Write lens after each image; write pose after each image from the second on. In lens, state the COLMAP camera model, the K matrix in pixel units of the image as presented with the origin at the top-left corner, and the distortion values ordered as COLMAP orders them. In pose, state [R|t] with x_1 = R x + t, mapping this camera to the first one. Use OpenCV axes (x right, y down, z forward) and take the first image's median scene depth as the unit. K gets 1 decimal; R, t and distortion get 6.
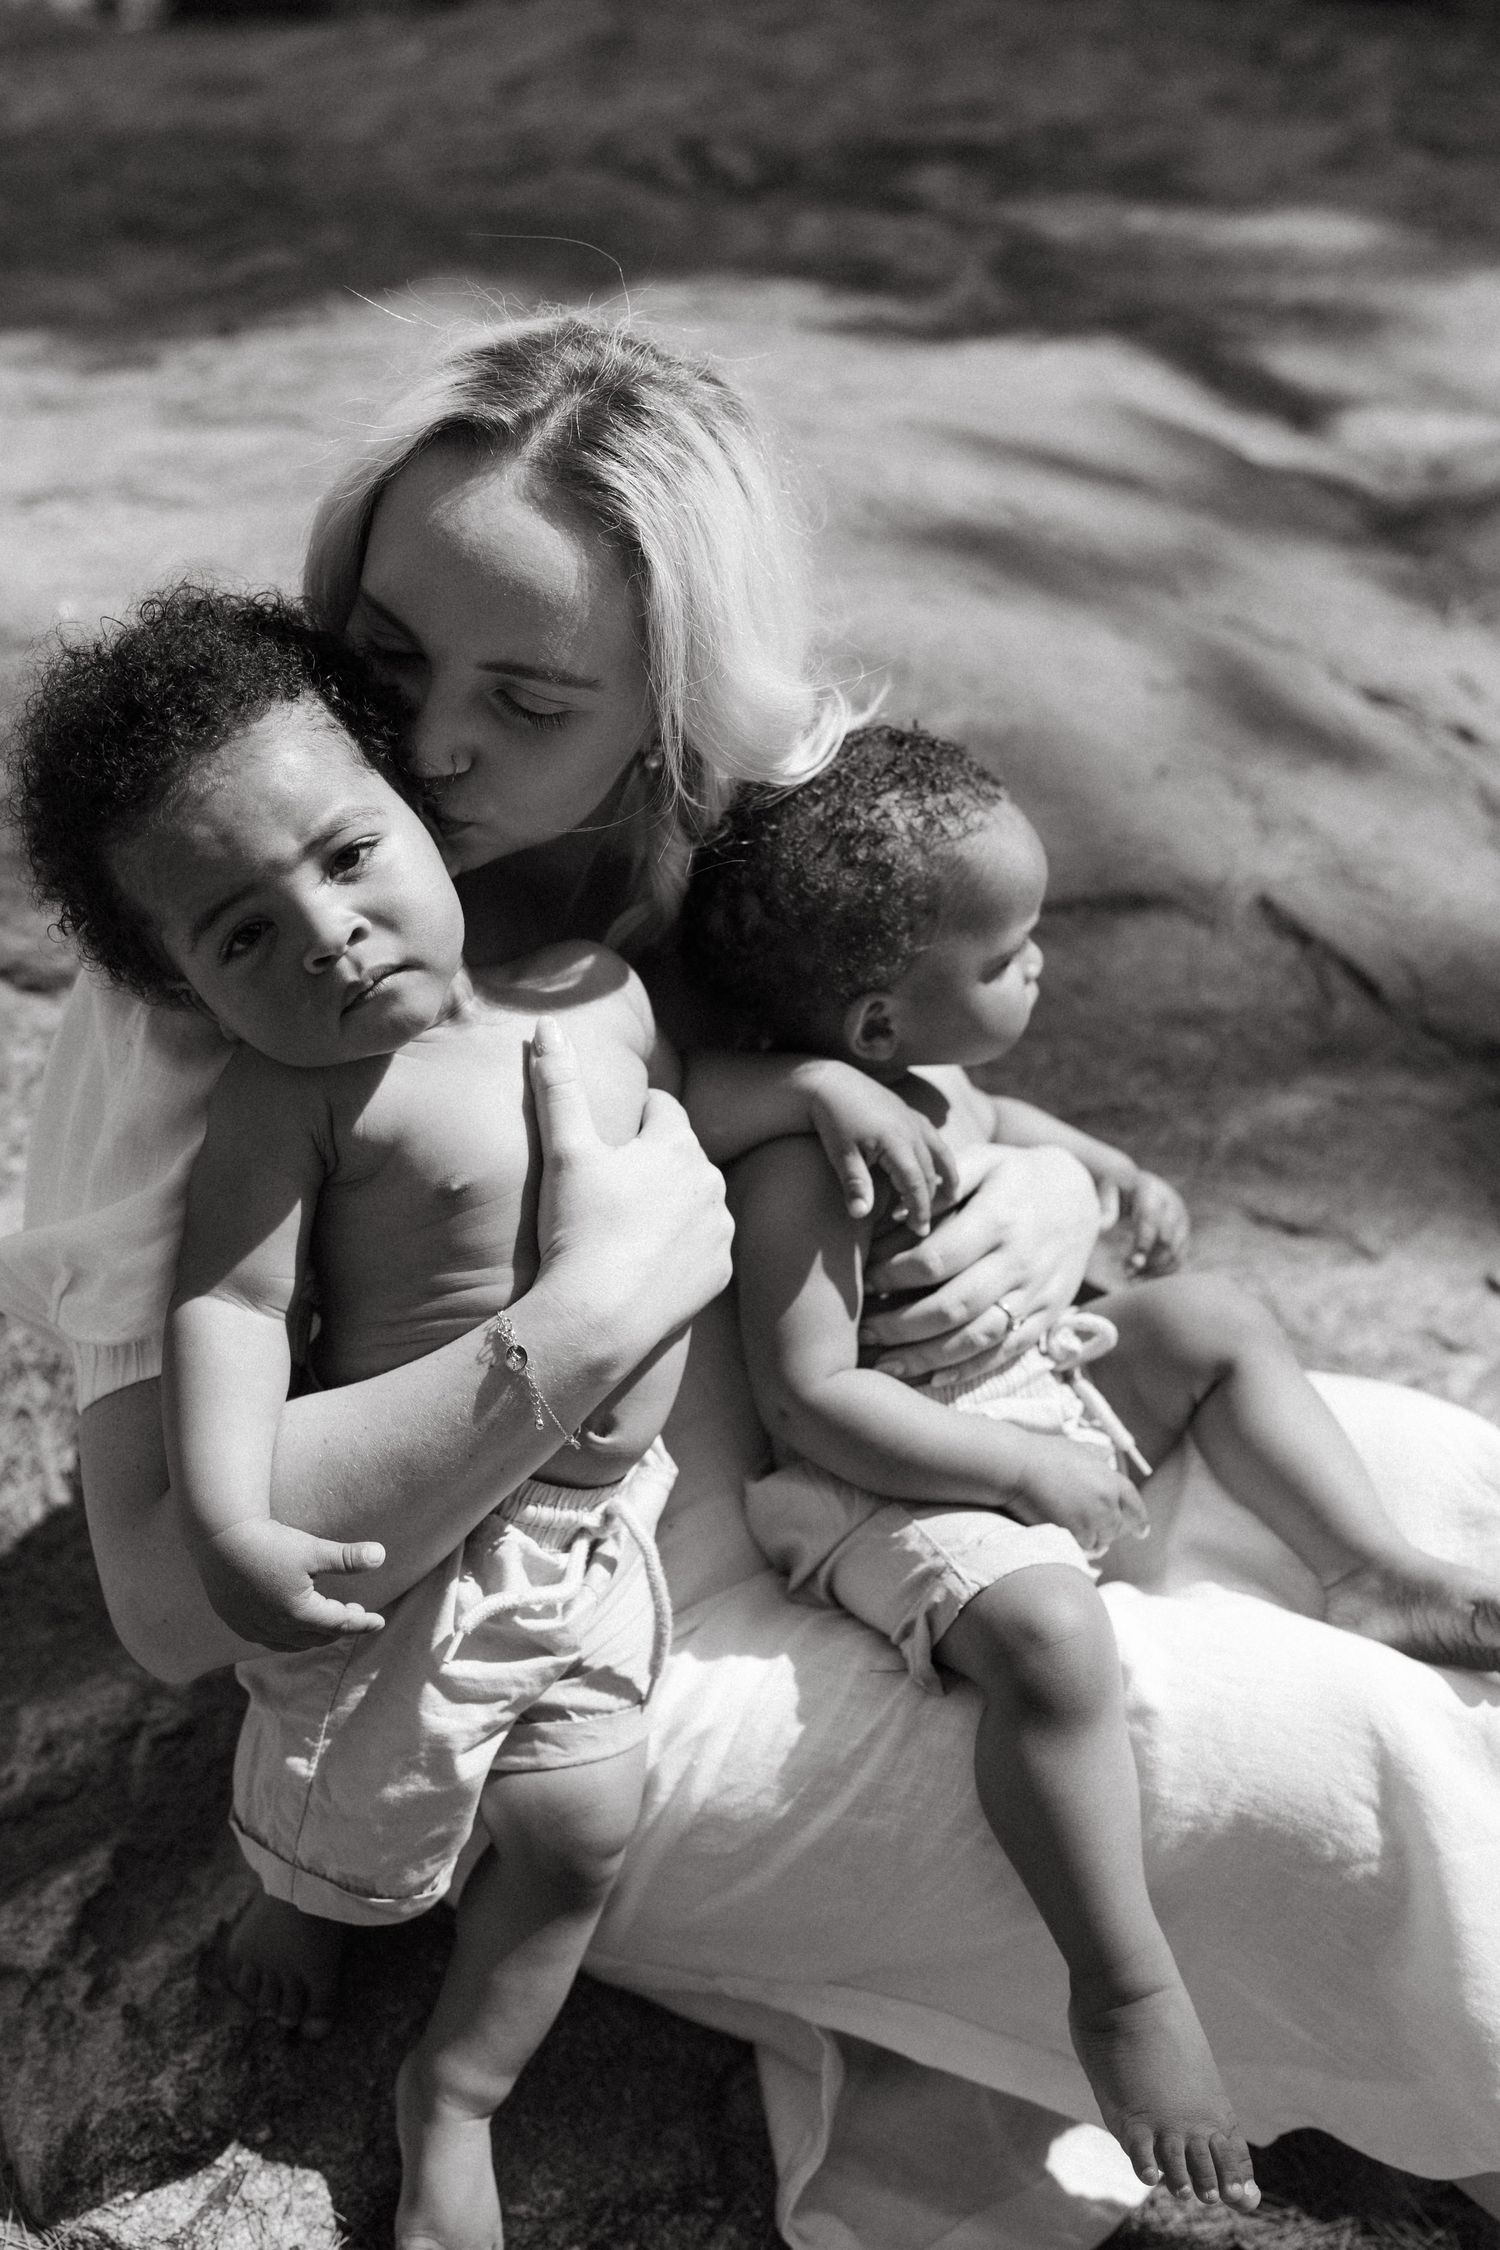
lens RADIAL K [[2150.2, 0, 742.7], [0, 2150.2, 1111.4], [0, 0, 1]] dist [0.017776, 0.000000]
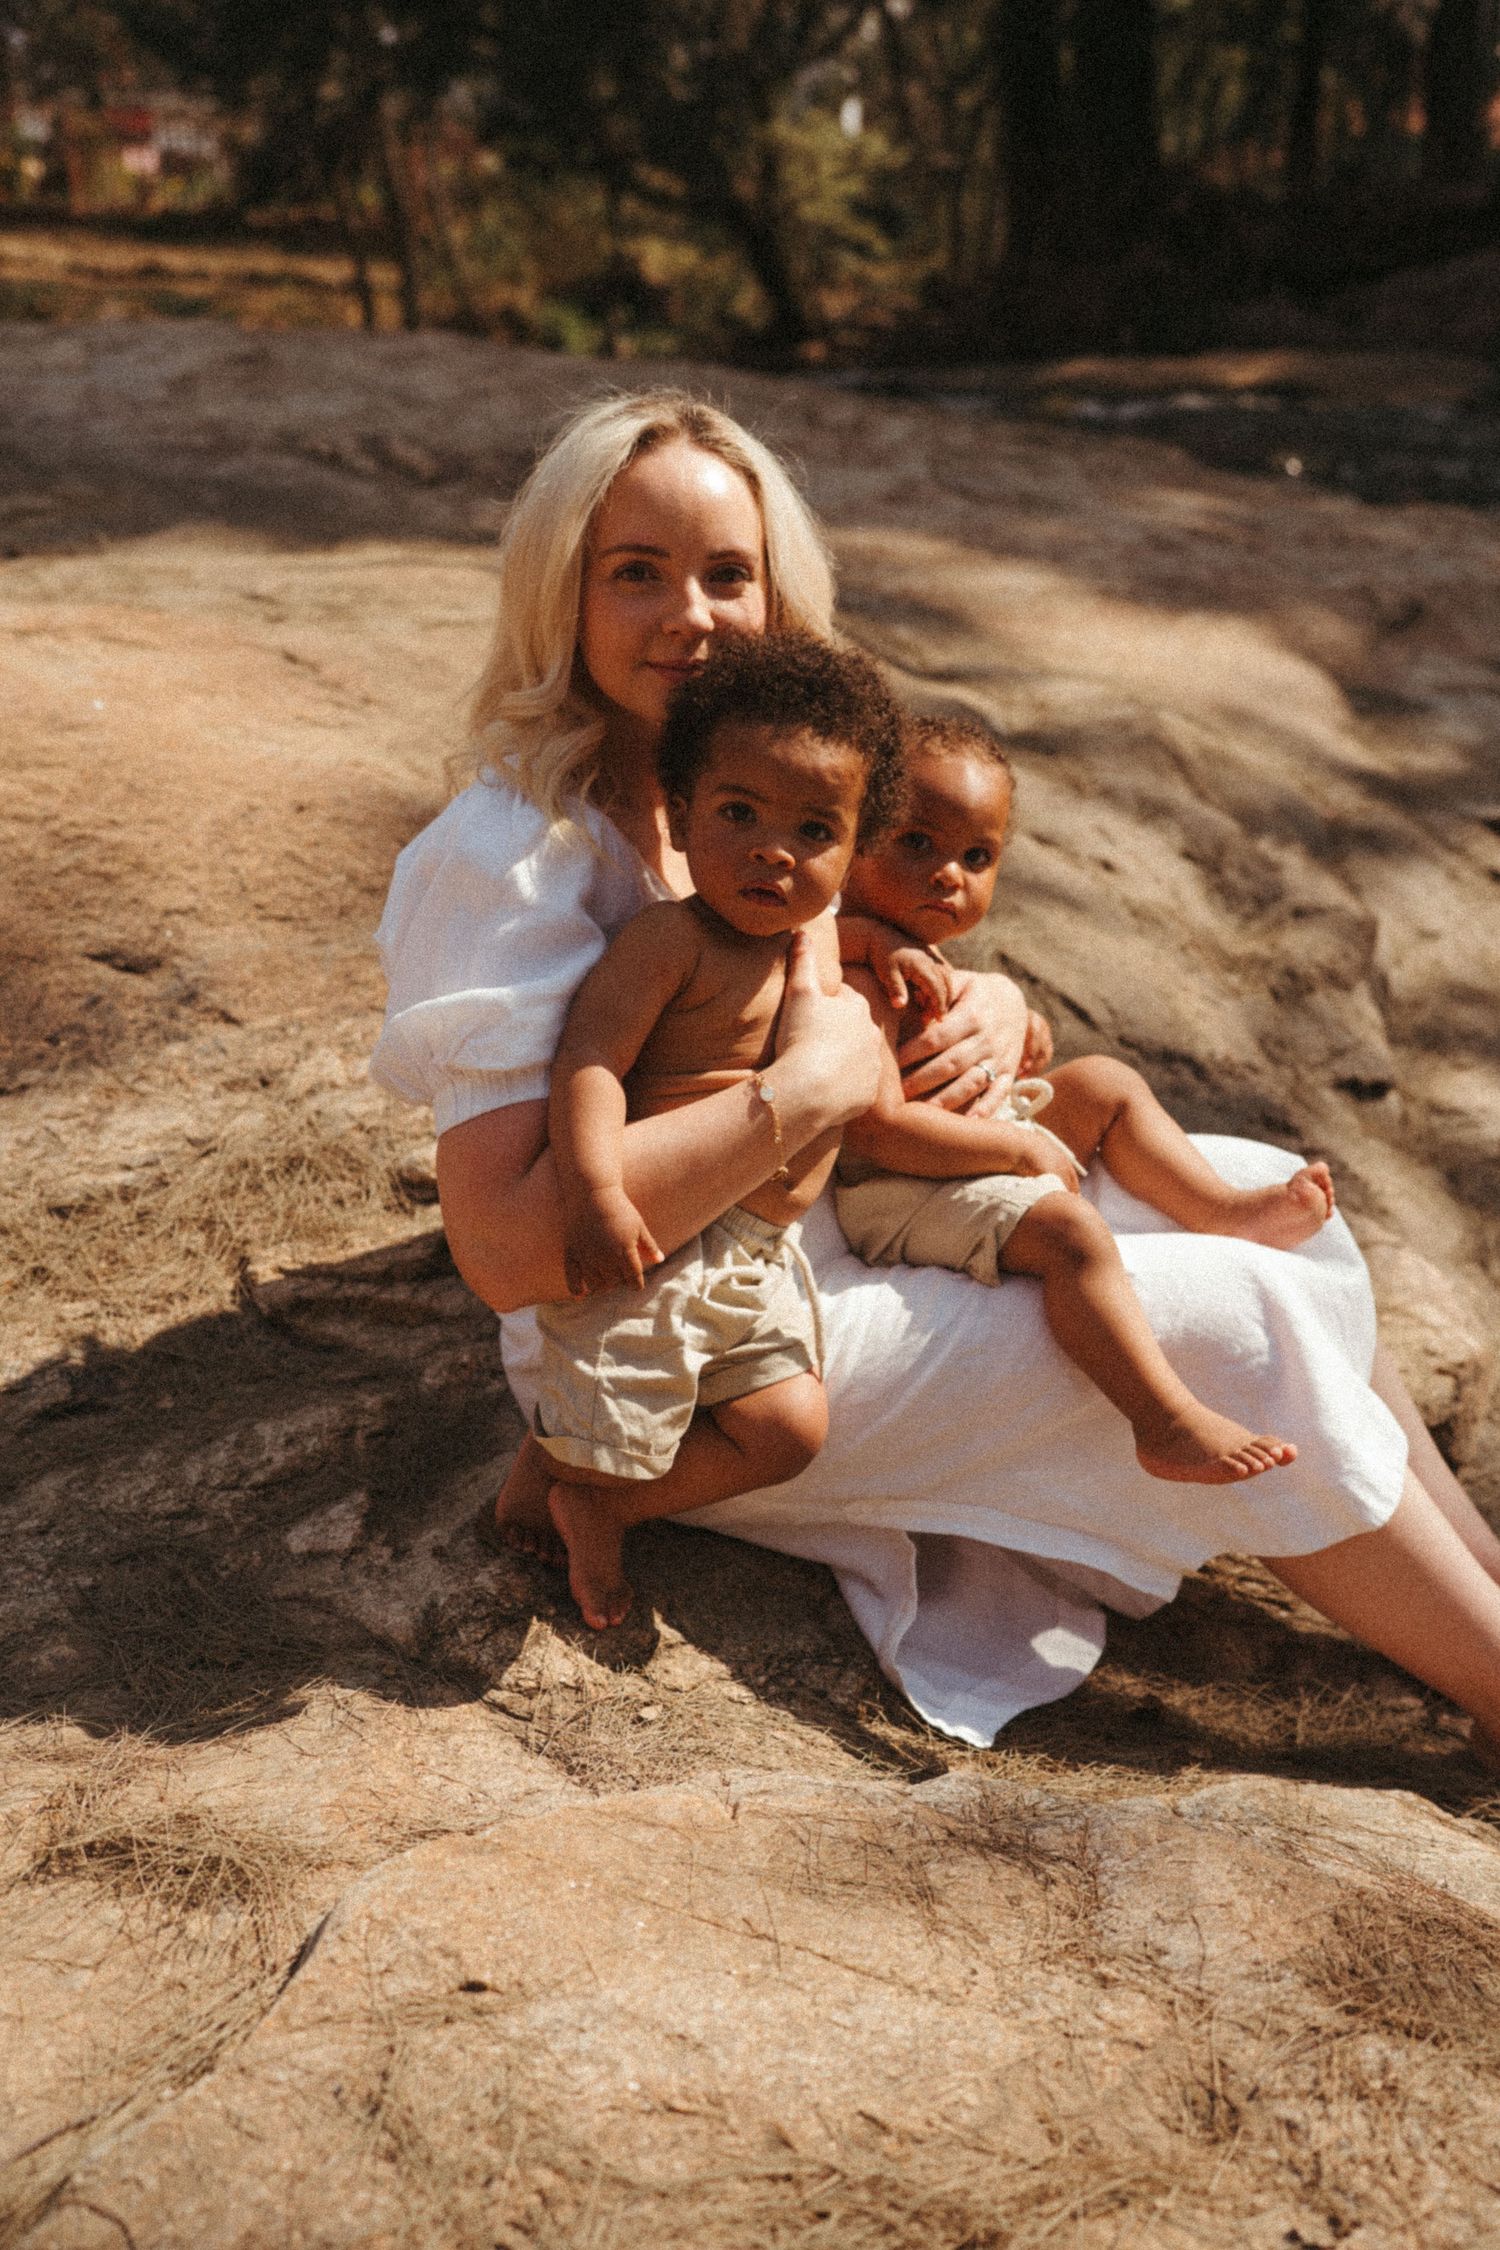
lens RADIAL K [[2150.2, 0, 726.6], [0, 2150.2, 1113.6], [0, 0, 1]] dist [0.017776, 0.000000]
pose [[0.974151, 0.000289, 0.225897, -0.406169], [0.032401, 0.989481, -0.140989, 0.326902], [-0.223561, 0.144664, 0.963895, -0.441404]]
